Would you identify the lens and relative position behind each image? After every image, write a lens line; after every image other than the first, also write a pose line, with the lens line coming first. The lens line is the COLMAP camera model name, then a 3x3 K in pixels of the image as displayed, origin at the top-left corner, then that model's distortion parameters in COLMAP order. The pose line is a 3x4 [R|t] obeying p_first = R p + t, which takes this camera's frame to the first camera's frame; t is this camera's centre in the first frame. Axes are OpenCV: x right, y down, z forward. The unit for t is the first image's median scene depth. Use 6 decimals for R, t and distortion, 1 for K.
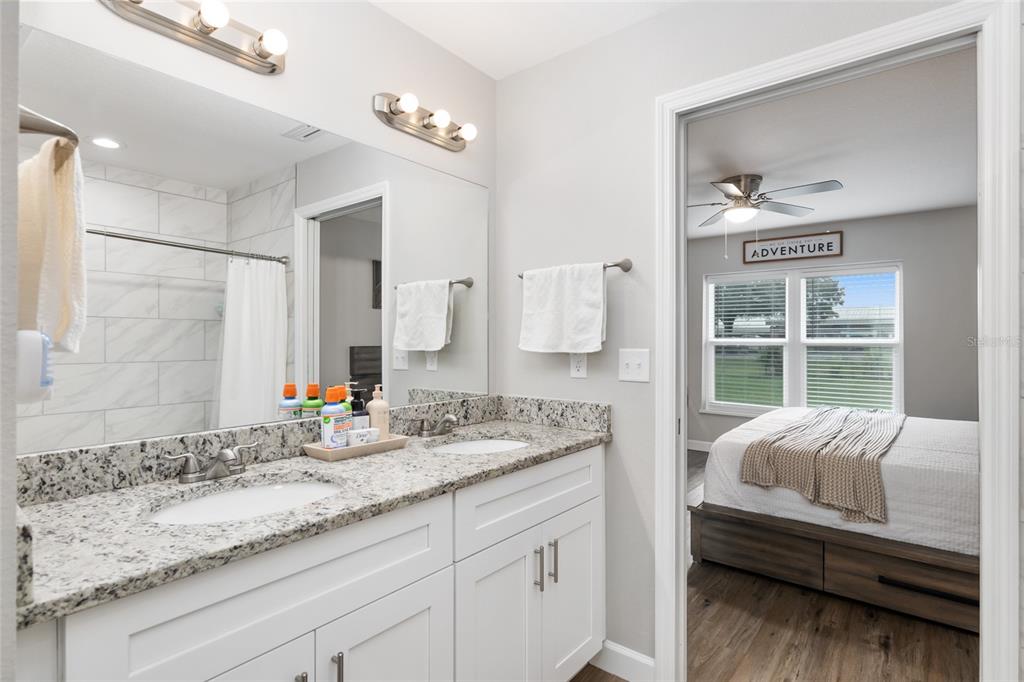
lens RADIAL K [[494.3, 0, 515.7], [0, 494.3, 341.5], [0, 0, 1]] dist [-0.018341, 0.005799]
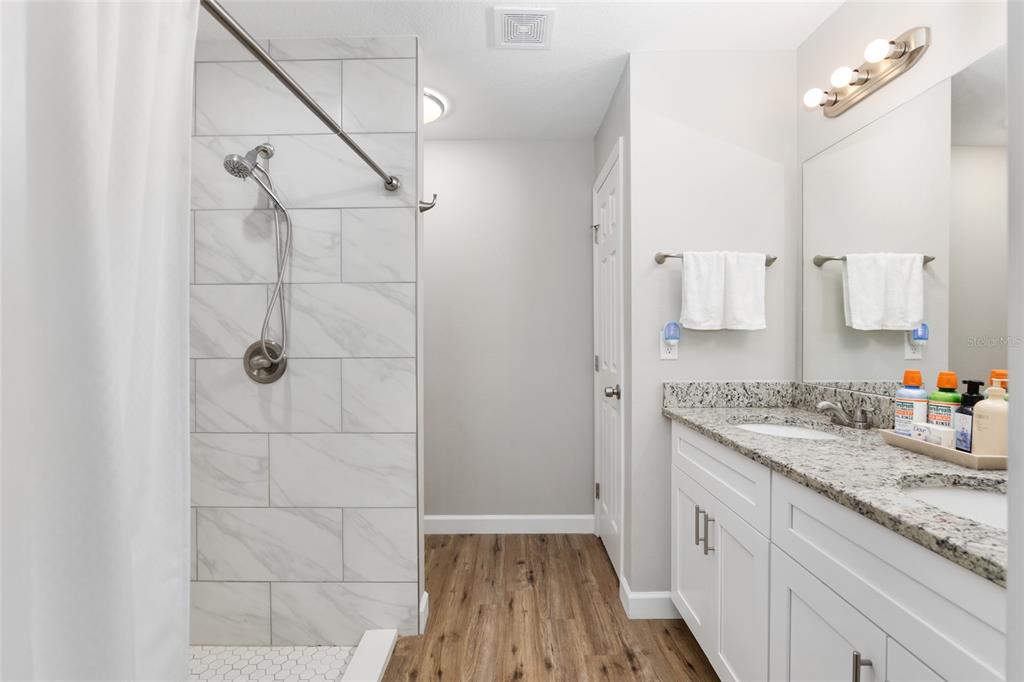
lens RADIAL K [[481.9, 0, 511.6], [0, 481.9, 337.8], [0, 0, 1]] dist [-0.022536, 0.004560]
pose [[-0.766827, 0.009472, -0.641783, 0.836253], [0.006349, 0.999954, 0.007172, 0.023785], [0.641822, 0.001425, -0.766852, 1.300087]]
